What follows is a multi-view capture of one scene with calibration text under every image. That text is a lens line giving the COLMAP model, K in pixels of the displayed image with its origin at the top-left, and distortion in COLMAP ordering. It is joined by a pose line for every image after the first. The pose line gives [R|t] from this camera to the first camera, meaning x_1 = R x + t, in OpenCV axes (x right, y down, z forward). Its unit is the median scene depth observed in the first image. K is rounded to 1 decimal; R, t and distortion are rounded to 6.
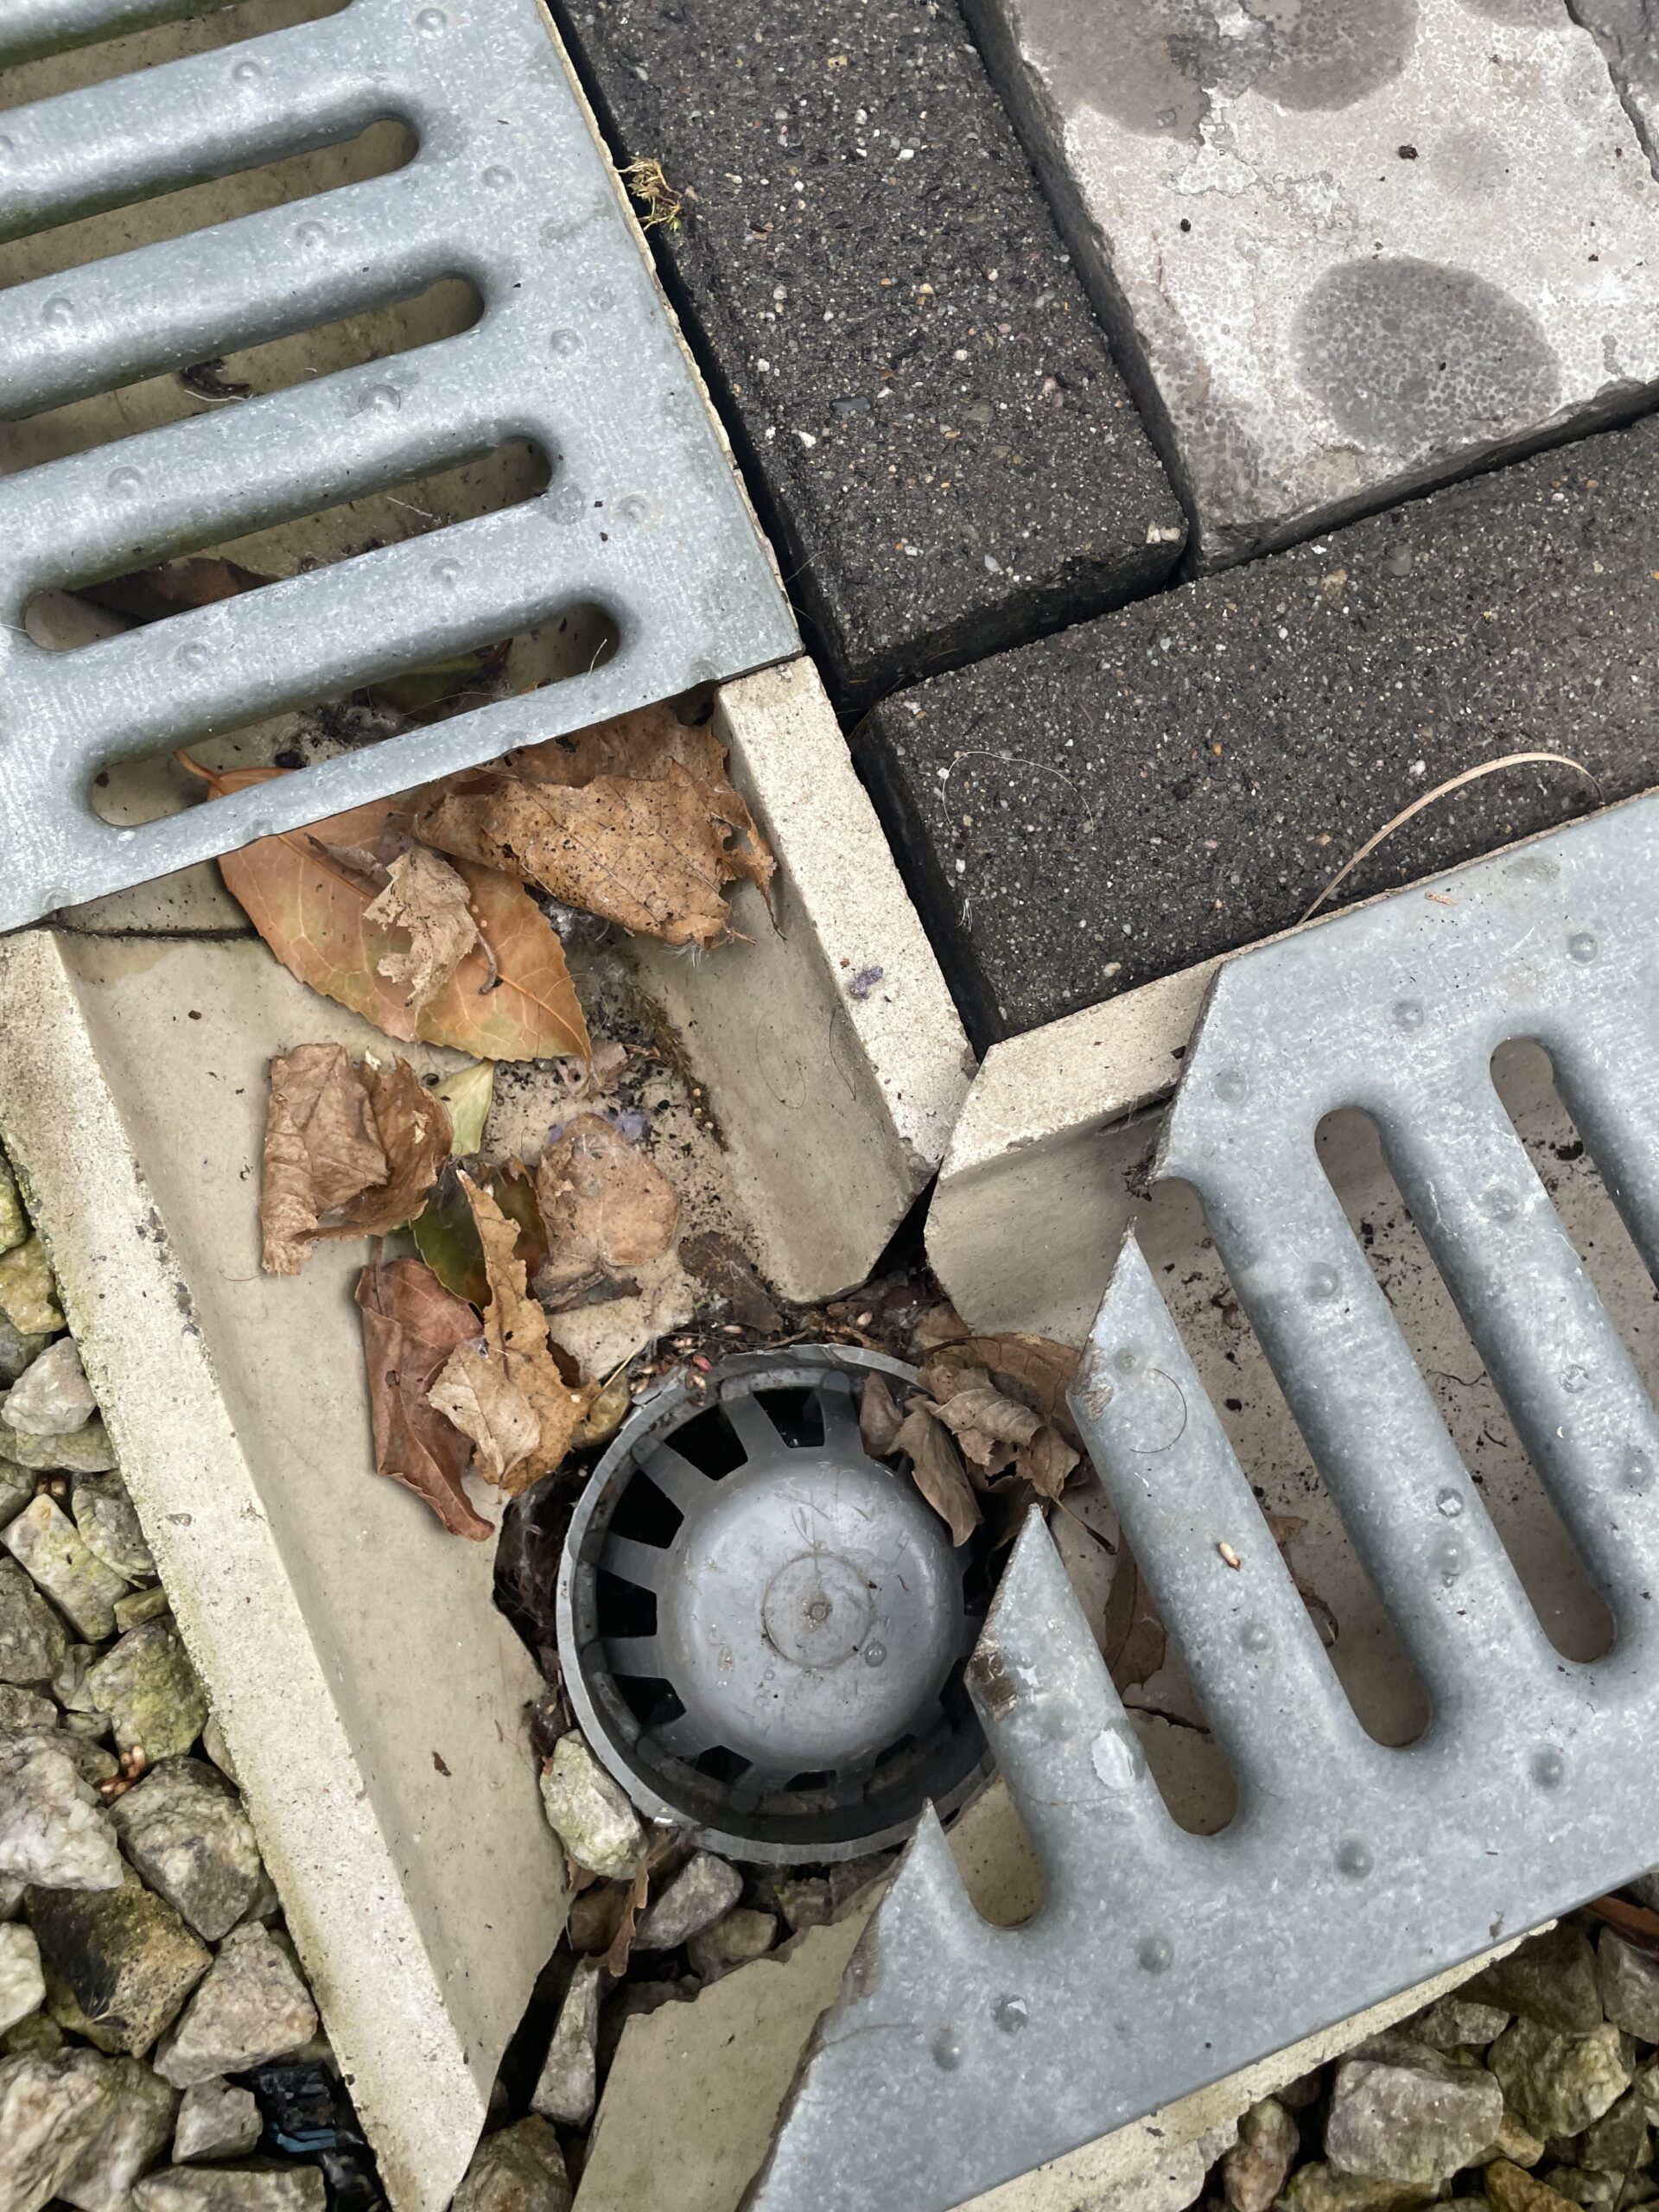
lens RADIAL K [[1665.8, 0, 837.6], [0, 1665.8, 1092.2], [0, 0, 1]] dist [0.083098, -0.115016]
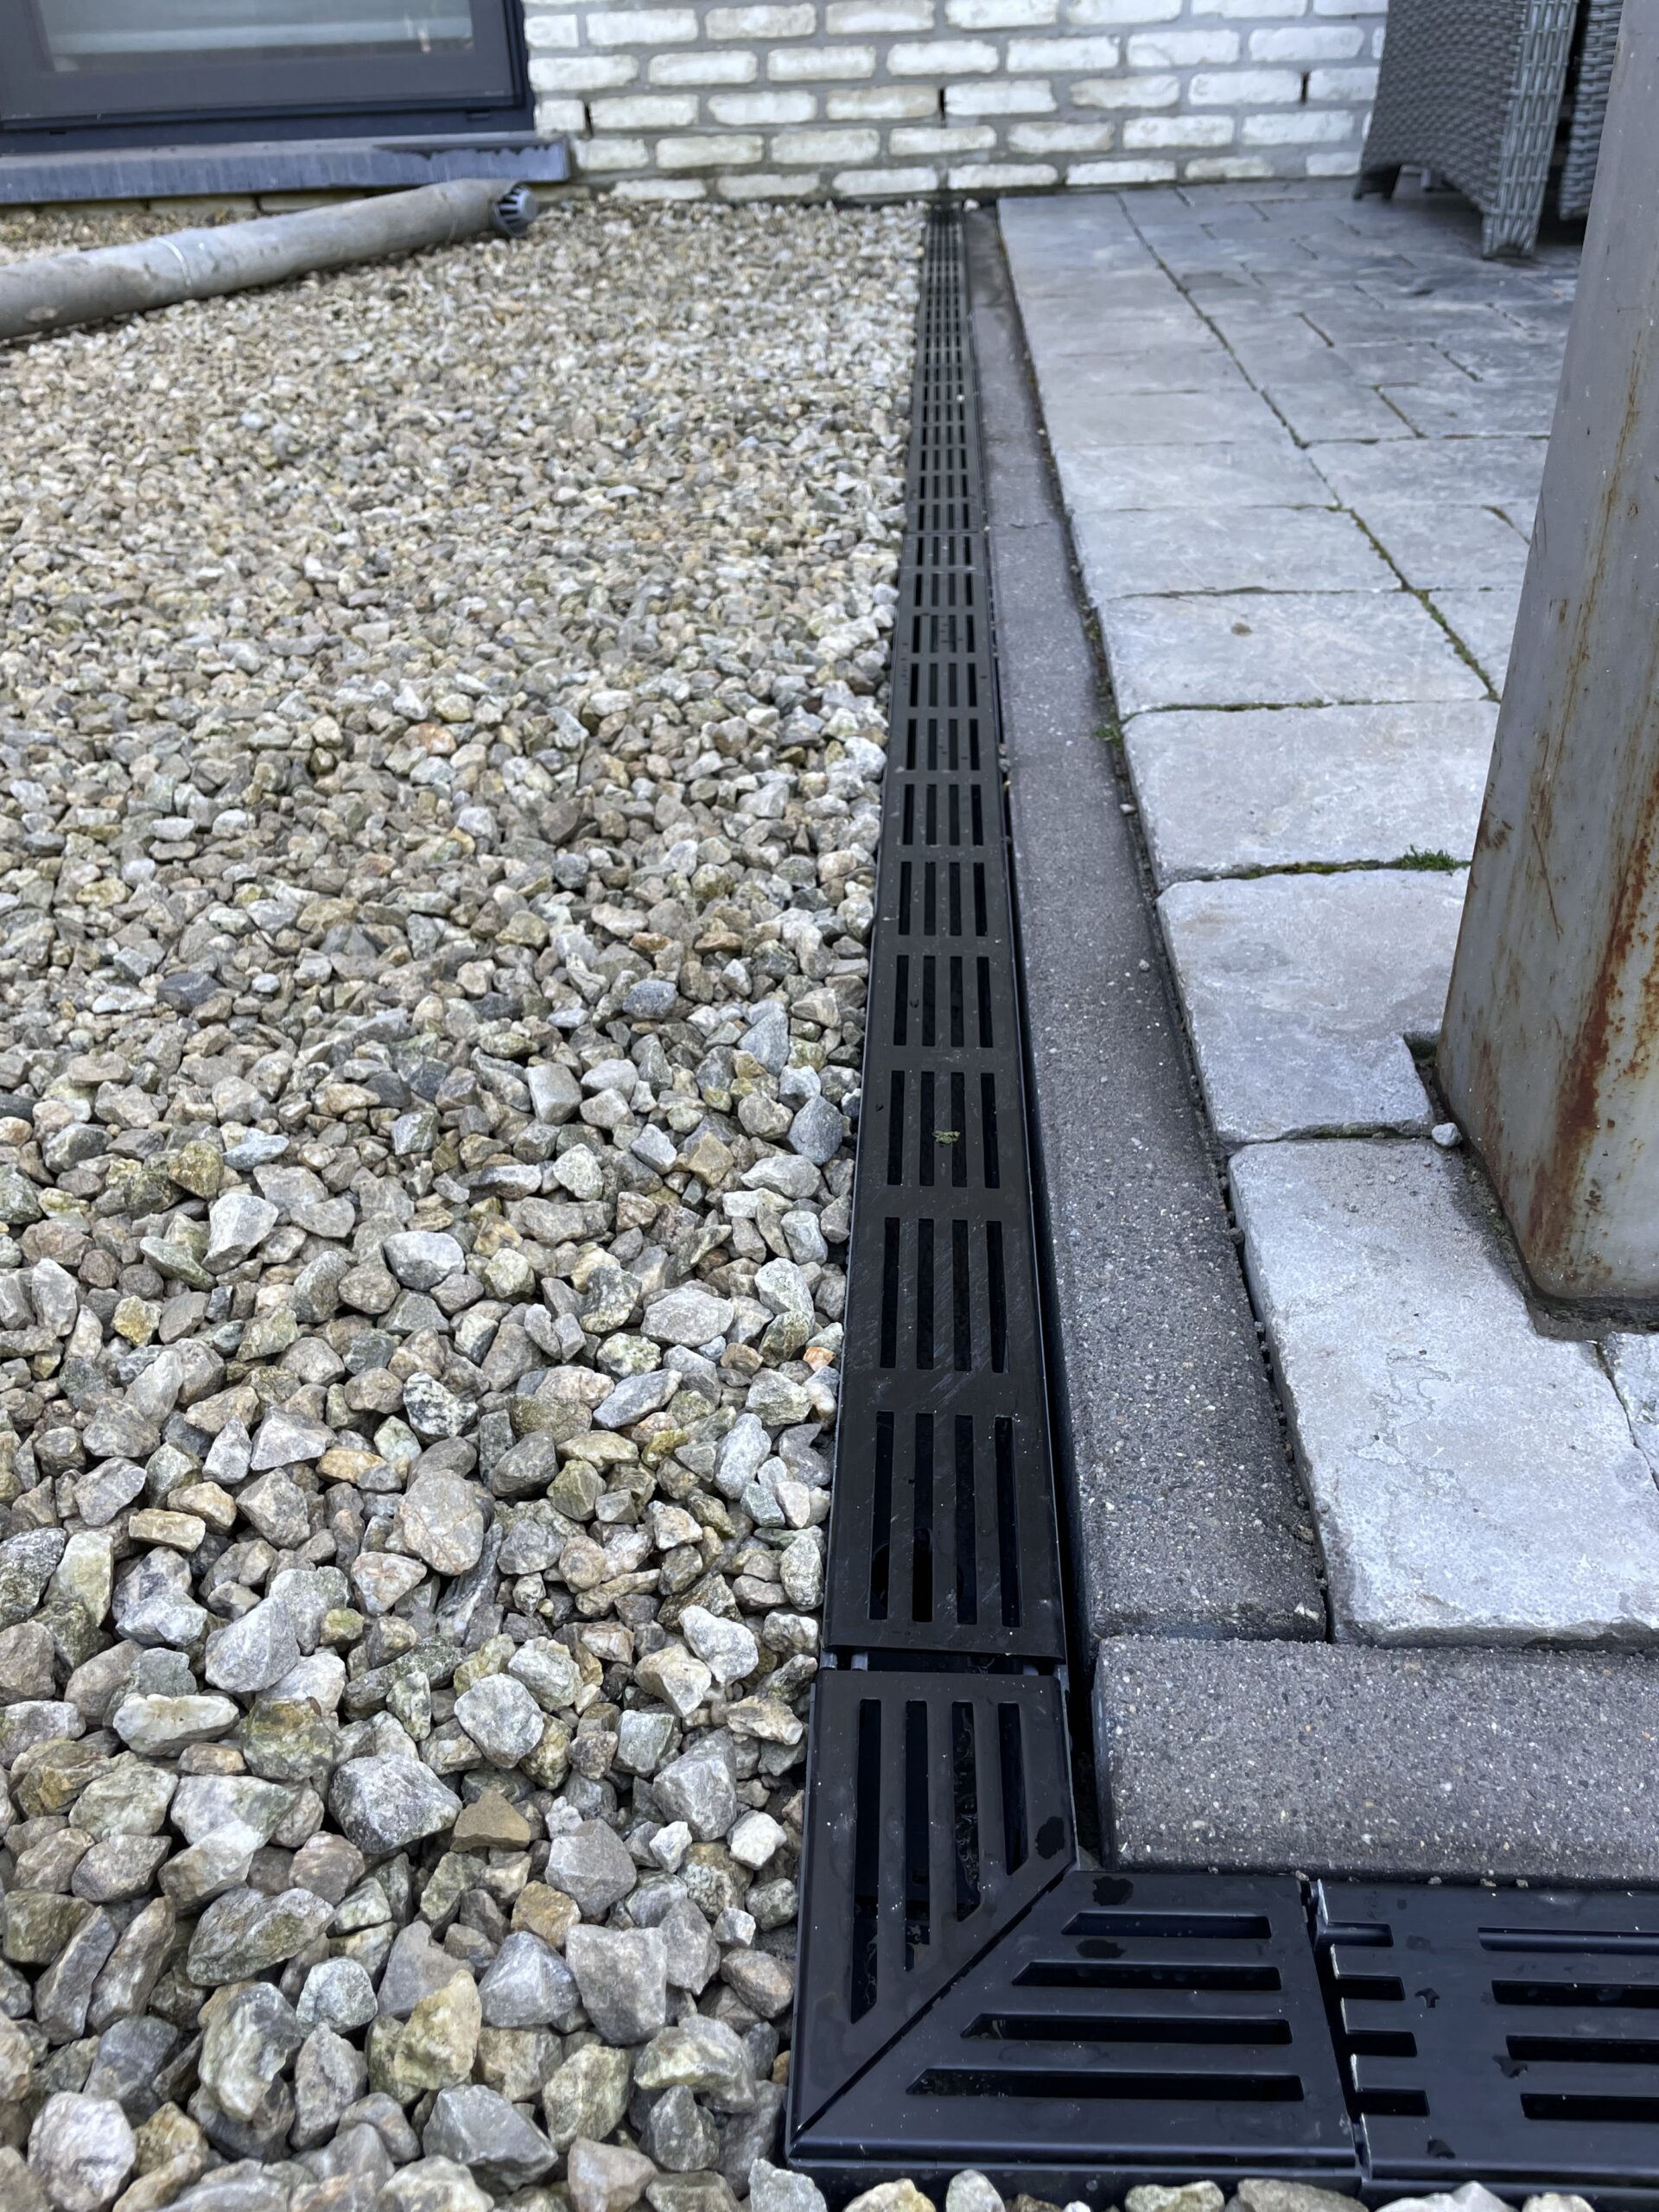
lens RADIAL K [[1668.8, 0, 844.0], [0, 1668.8, 1103.4], [0, 0, 1]] dist [0.086730, -0.125155]
pose [[0.899160, 0.142949, -0.413614, 0.395230], [-0.409327, 0.609044, -0.679350, 0.658337], [0.154797, 0.780148, 0.606141, -0.436769]]
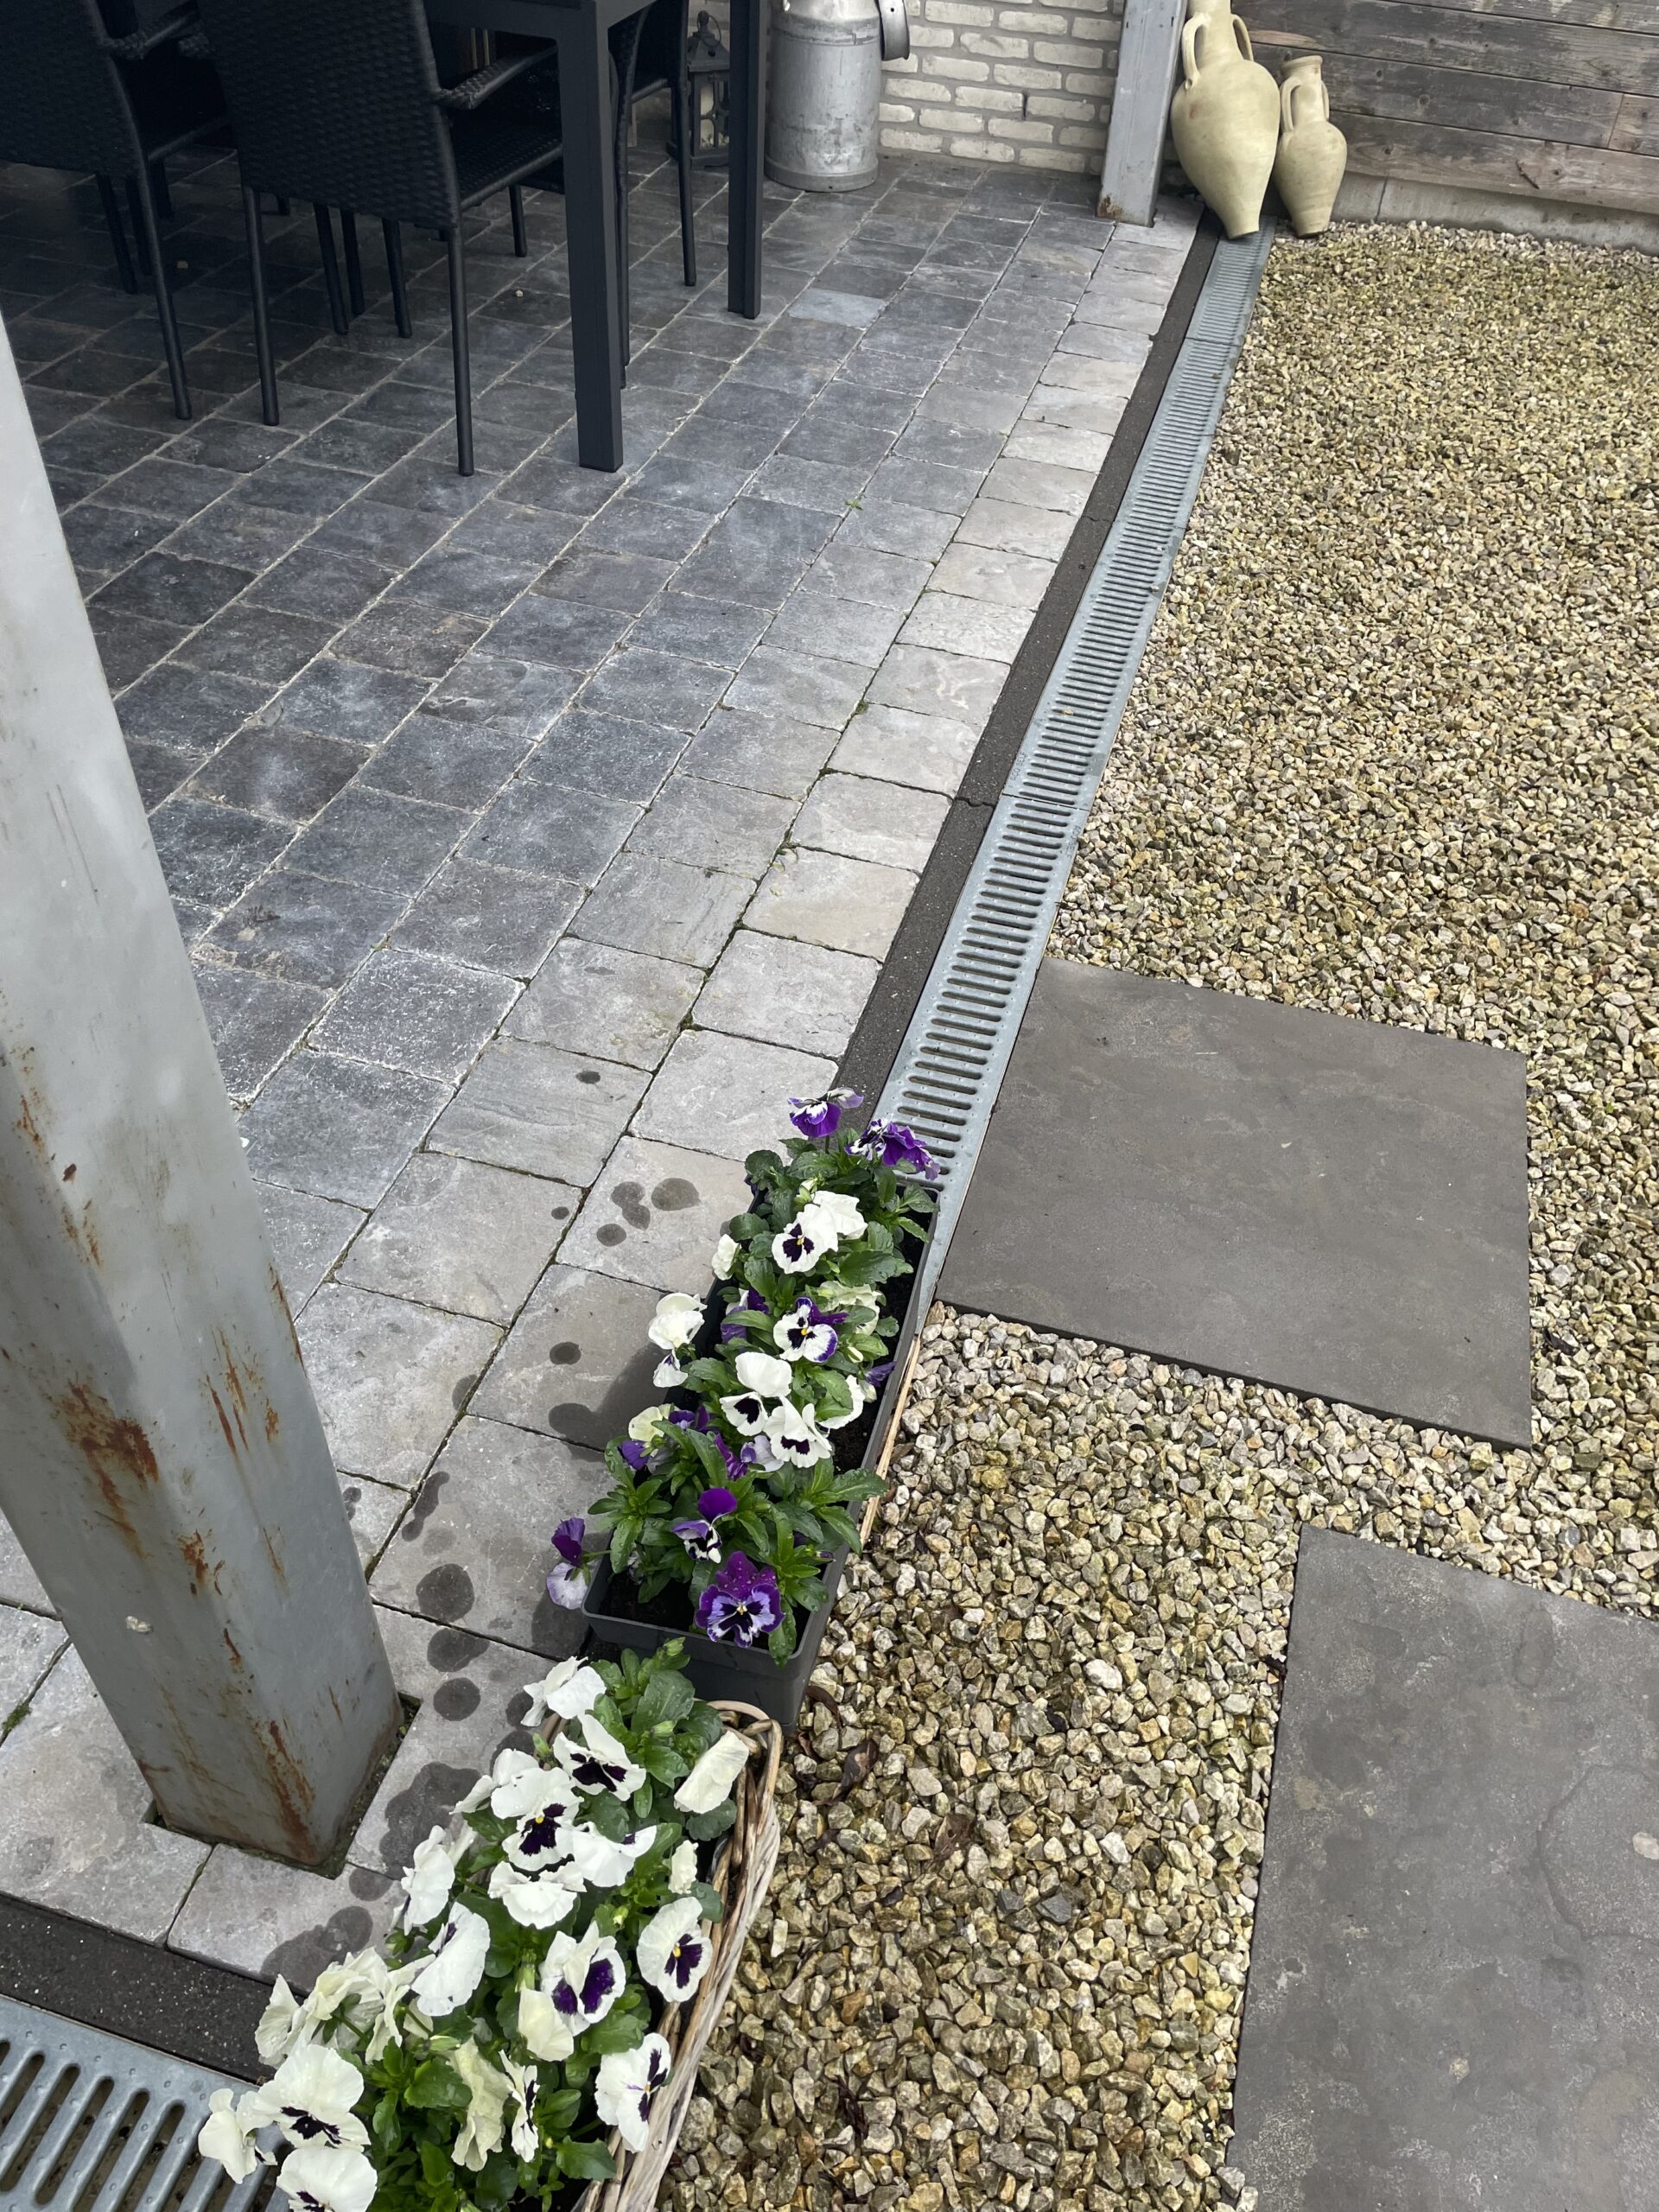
lens RADIAL K [[1665.8, 0, 837.6], [0, 1665.8, 1092.2], [0, 0, 1]] dist [0.083098, -0.115016]
pose [[0.618963, -0.572874, 0.537308, -0.073981], [0.780454, 0.525414, -0.338868, 0.813492], [-0.088180, 0.629091, 0.772314, -4.349201]]
